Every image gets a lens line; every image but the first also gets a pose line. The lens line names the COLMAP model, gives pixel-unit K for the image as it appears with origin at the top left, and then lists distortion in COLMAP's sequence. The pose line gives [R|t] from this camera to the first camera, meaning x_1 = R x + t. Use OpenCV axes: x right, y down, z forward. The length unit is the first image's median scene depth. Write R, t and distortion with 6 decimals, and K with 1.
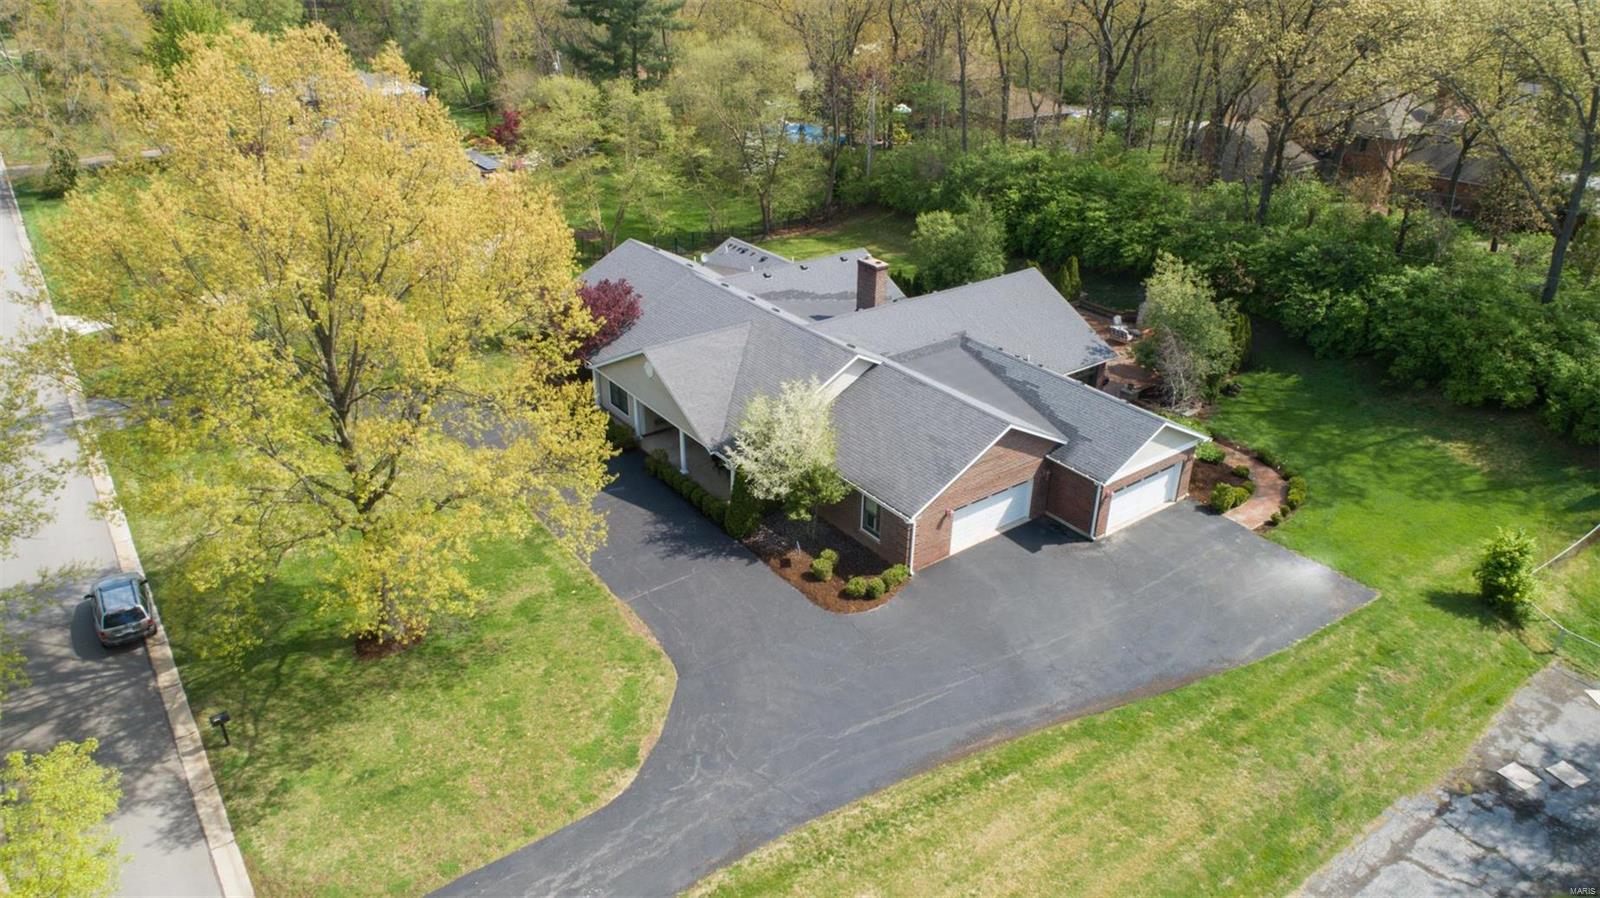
lens RADIAL K [[1060.5, 0, 805.7], [0, 1060.5, 449.3], [0, 0, 1]] dist [-0.022531, 0.005375]
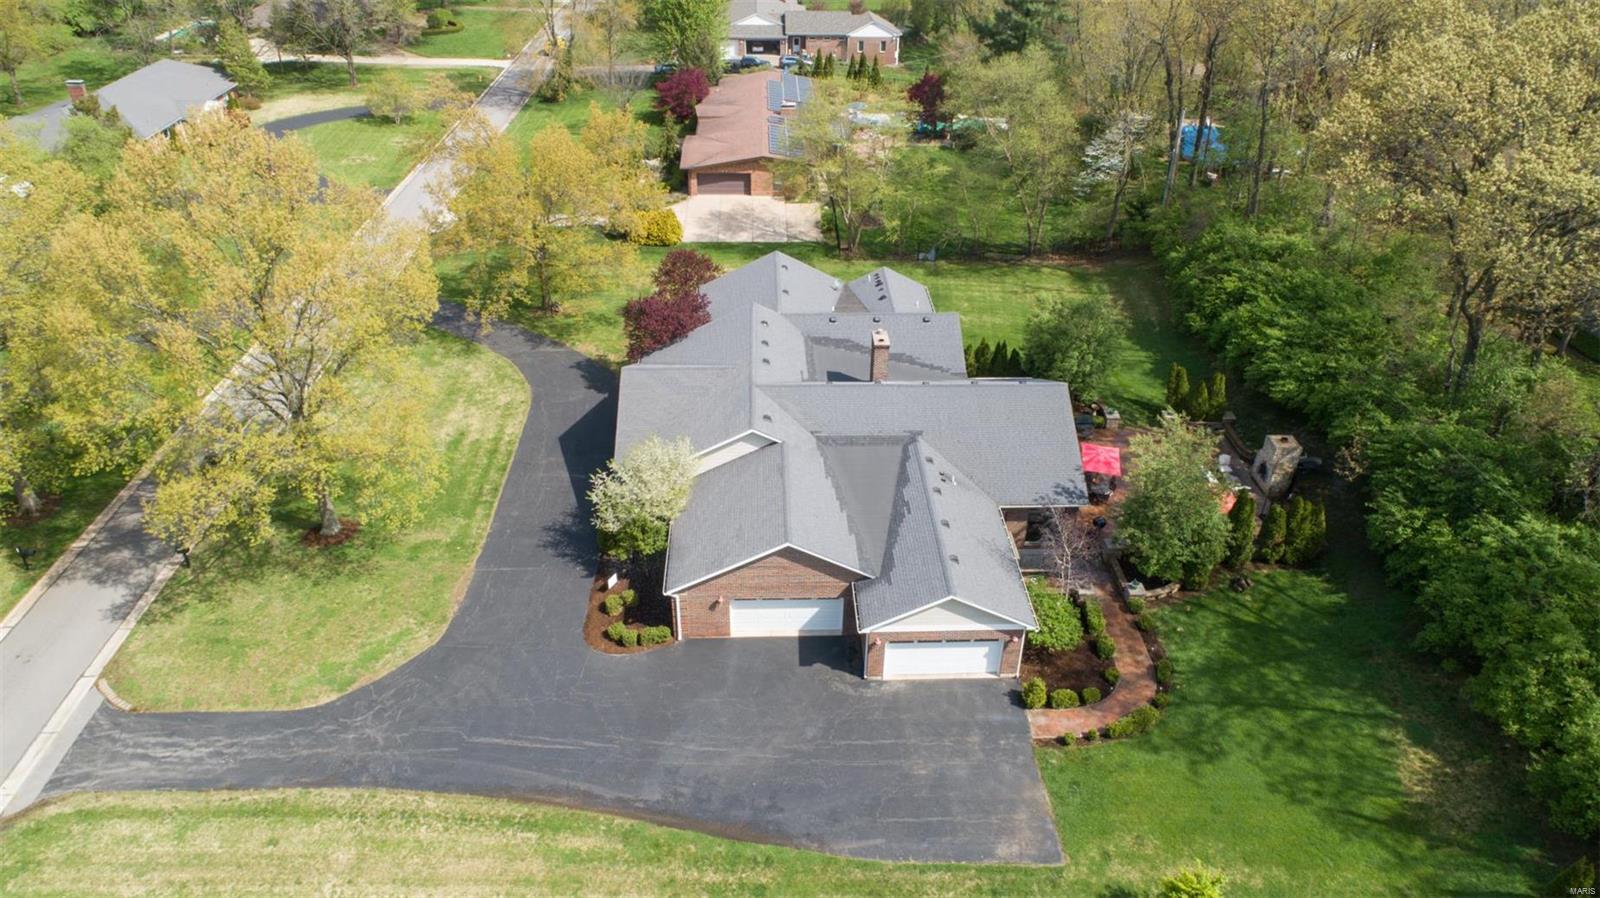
lens RADIAL K [[1060.5, 0, 805.7], [0, 1060.5, 449.3], [0, 0, 1]] dist [-0.022531, 0.005375]
pose [[0.825609, 0.304329, -0.475136, 0.640808], [-0.264537, 0.952566, 0.150460, -0.258497], [0.498388, 0.001470, 0.866953, 0.104021]]
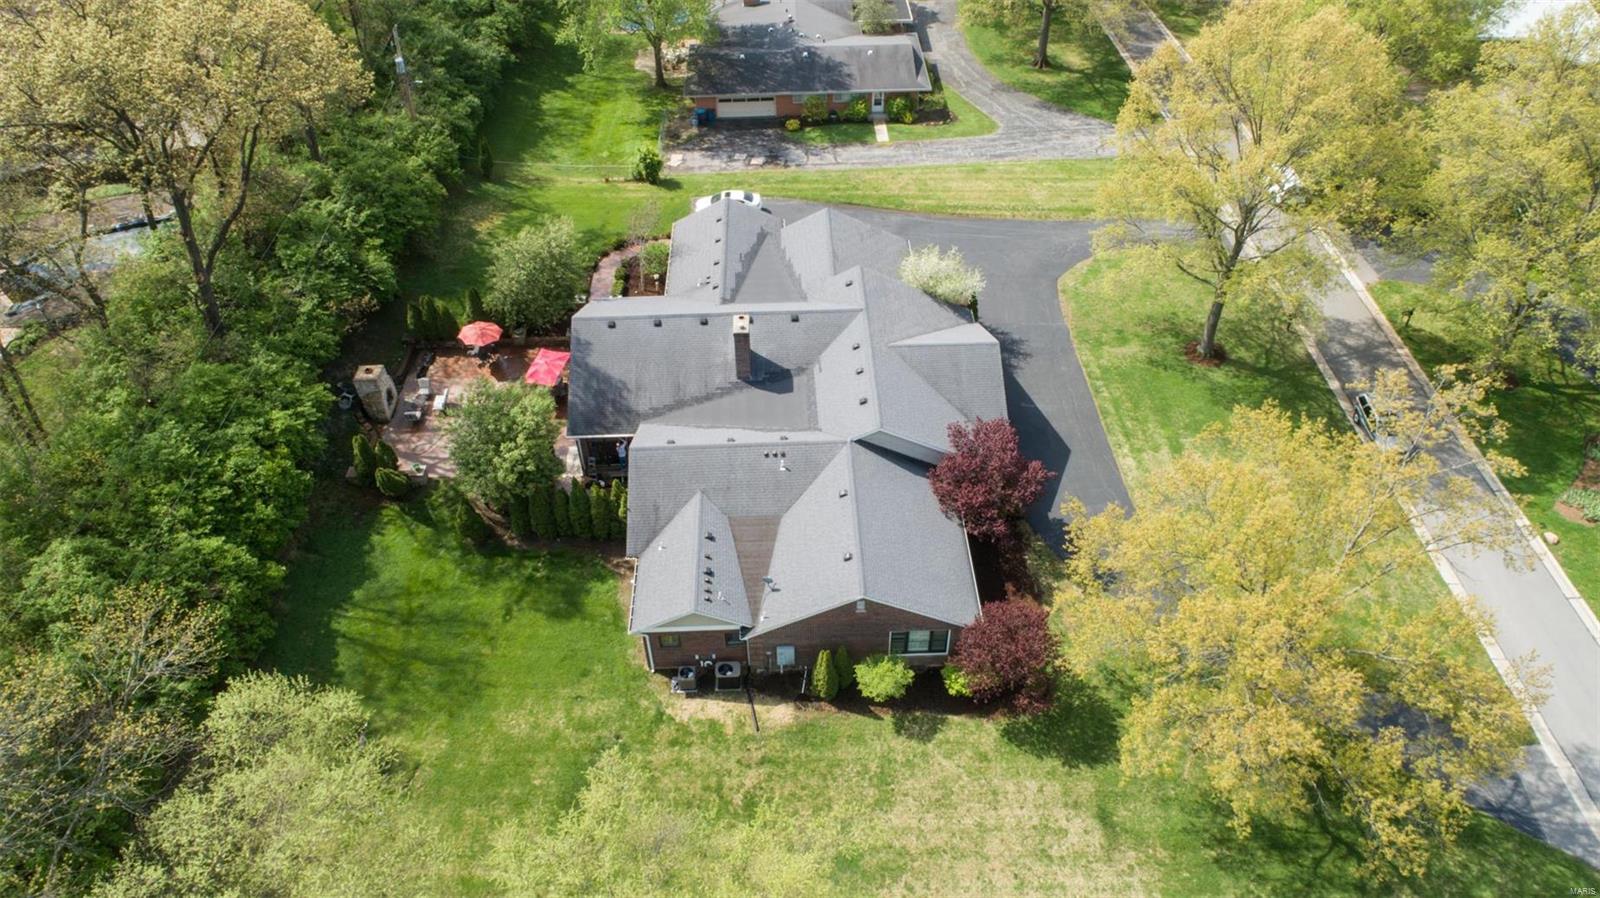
lens RADIAL K [[1060.5, 0, 805.7], [0, 1060.5, 449.3], [0, 0, 1]] dist [-0.022531, 0.005375]
pose [[-0.818050, -0.392172, 0.420708, -0.558008], [0.267221, 0.388575, 0.881818, -1.224236], [-0.509301, 0.833793, -0.213077, 1.574110]]
